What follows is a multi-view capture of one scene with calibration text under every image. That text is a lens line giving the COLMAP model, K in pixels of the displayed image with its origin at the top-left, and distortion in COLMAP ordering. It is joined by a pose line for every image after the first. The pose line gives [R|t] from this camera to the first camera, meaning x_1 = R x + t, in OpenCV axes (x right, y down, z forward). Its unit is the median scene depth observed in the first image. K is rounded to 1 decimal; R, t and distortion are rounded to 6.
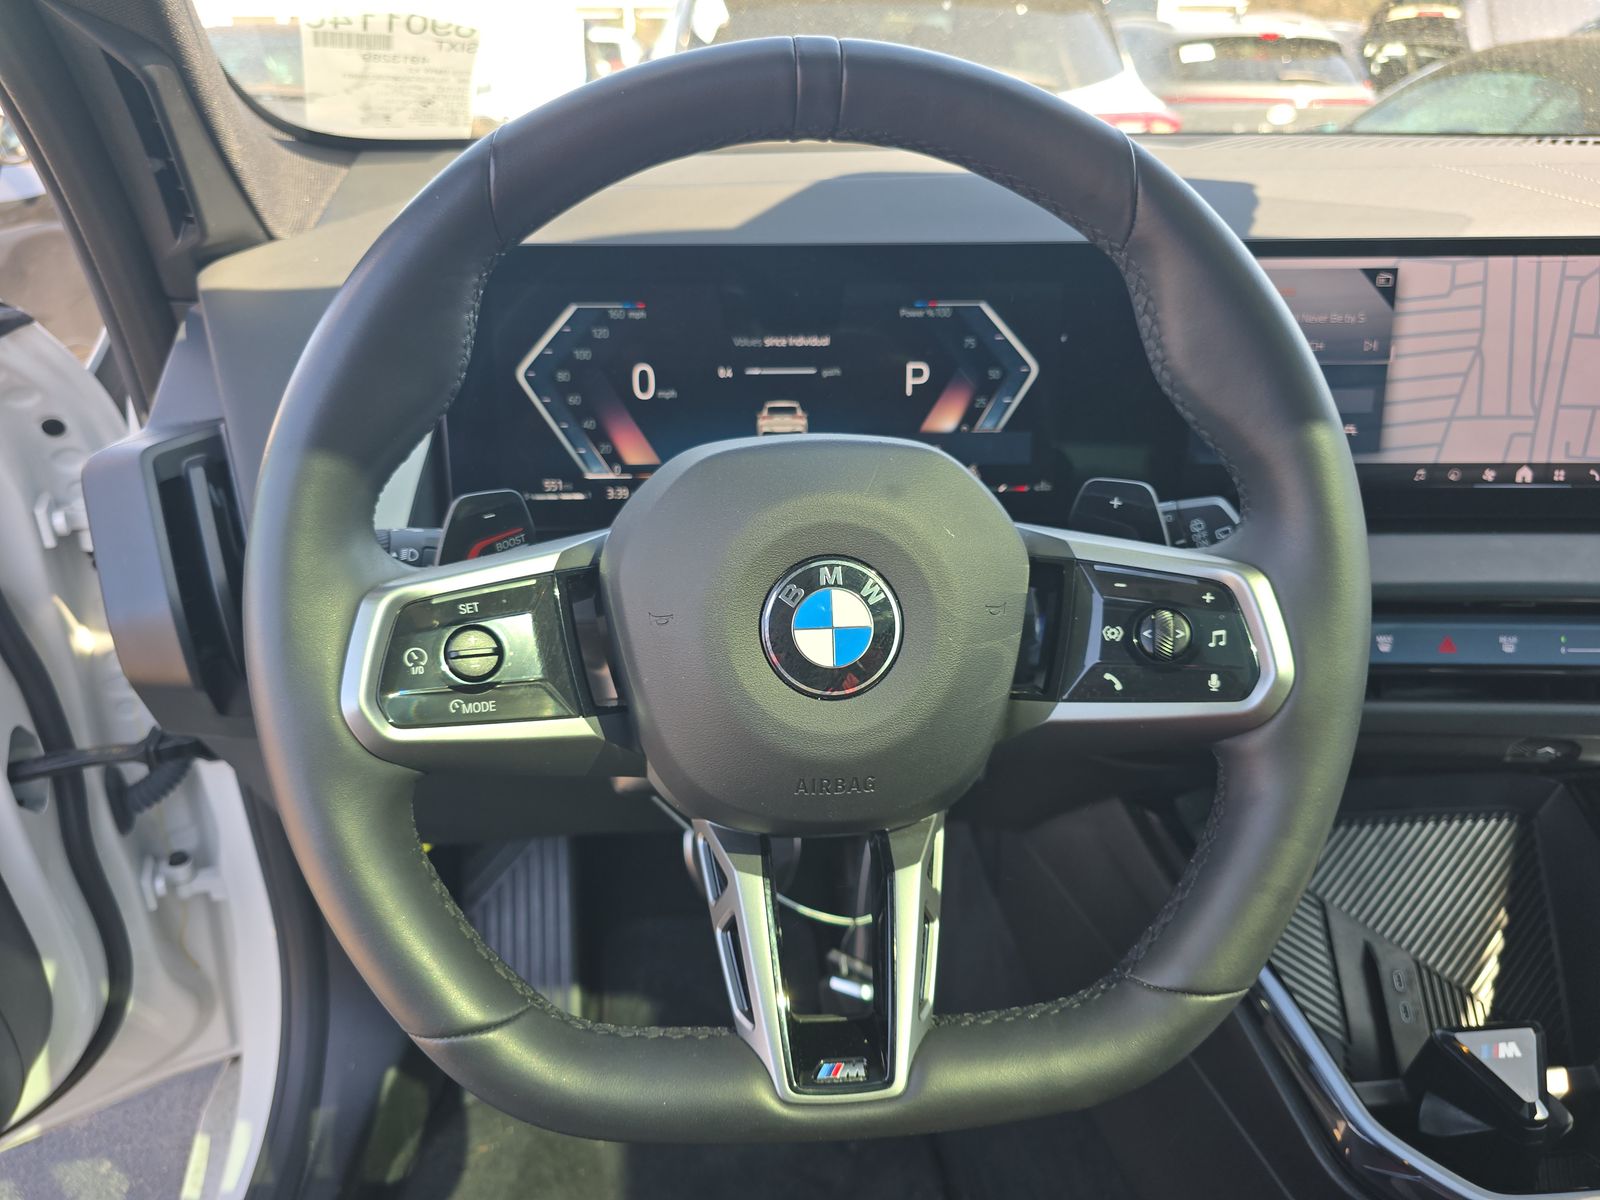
lens RADIAL K [[1077.3, 0, 790.2], [0, 1077.3, 608.7], [0, 0, 1]] dist [0.035706, -0.037511]
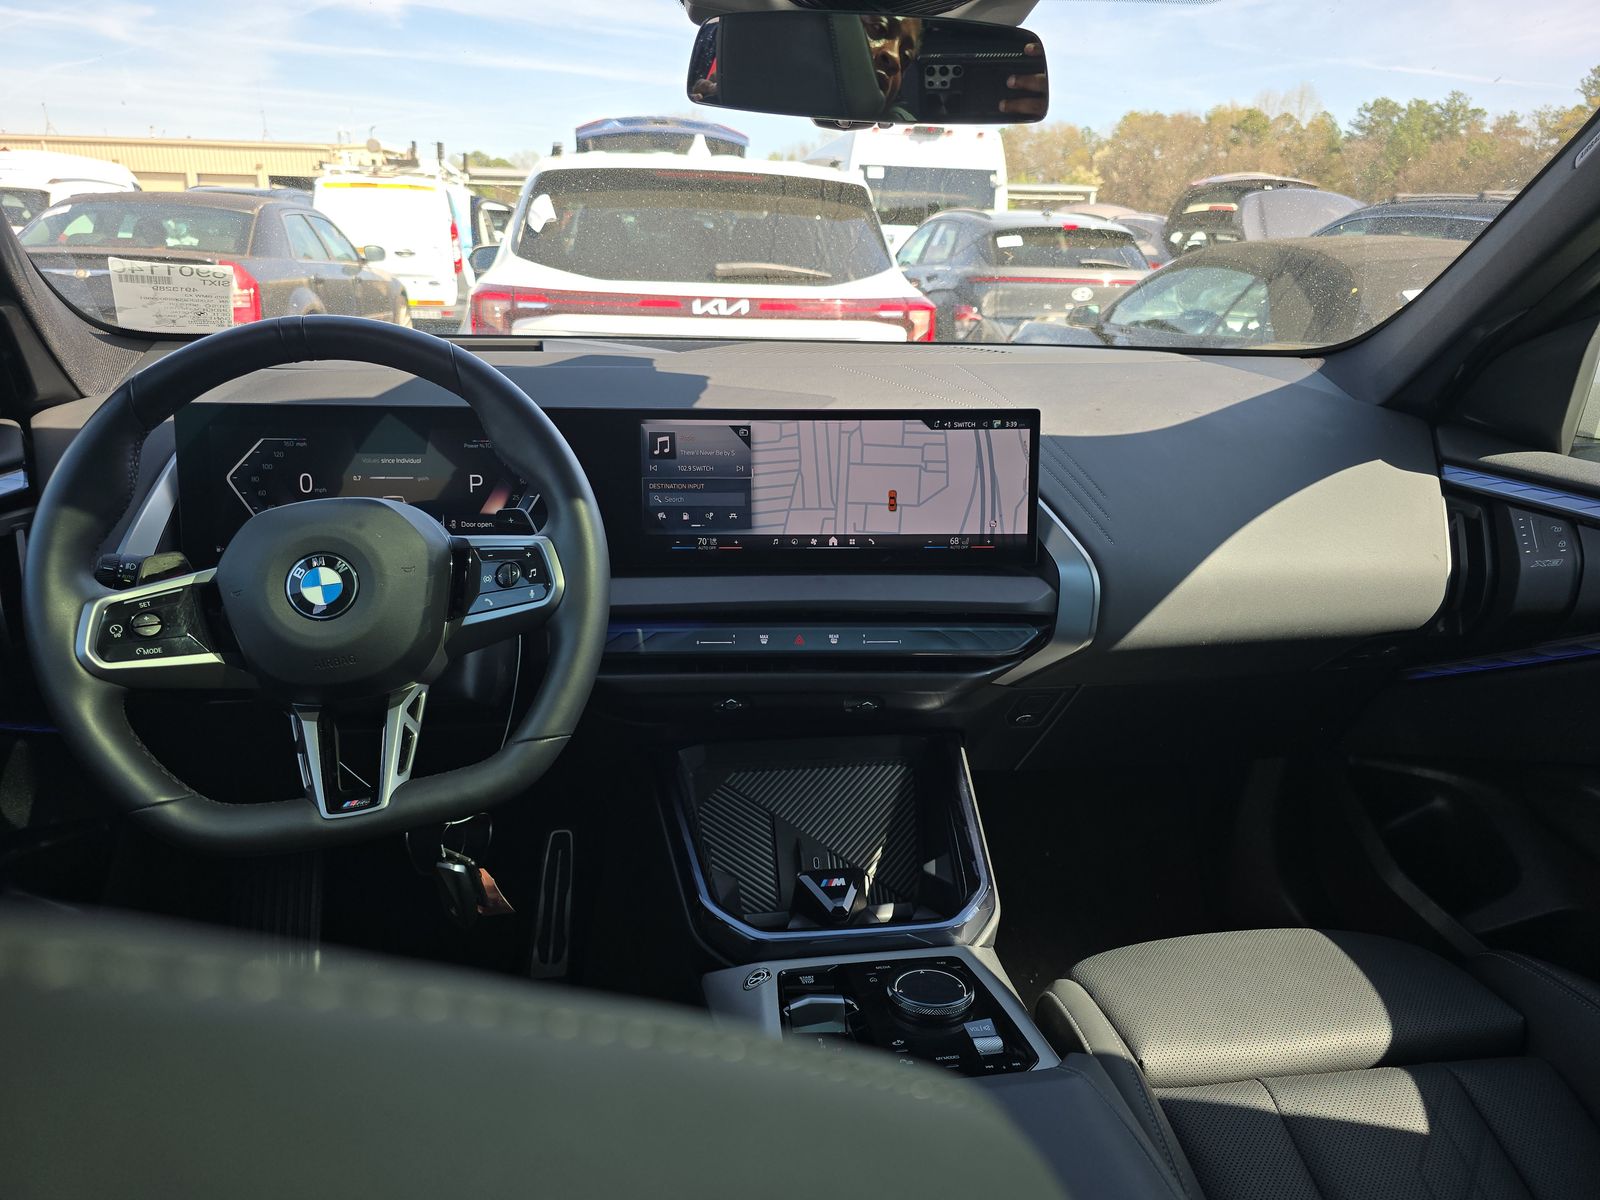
lens RADIAL K [[1077.3, 0, 797.9], [0, 1077.3, 611.0], [0, 0, 1]] dist [0.035706, -0.037511]
pose [[0.995196, -0.002906, 0.097862, 0.457435], [0.015117, 0.992132, -0.124279, 0.207921], [-0.096731, 0.125161, 0.987410, -0.713835]]
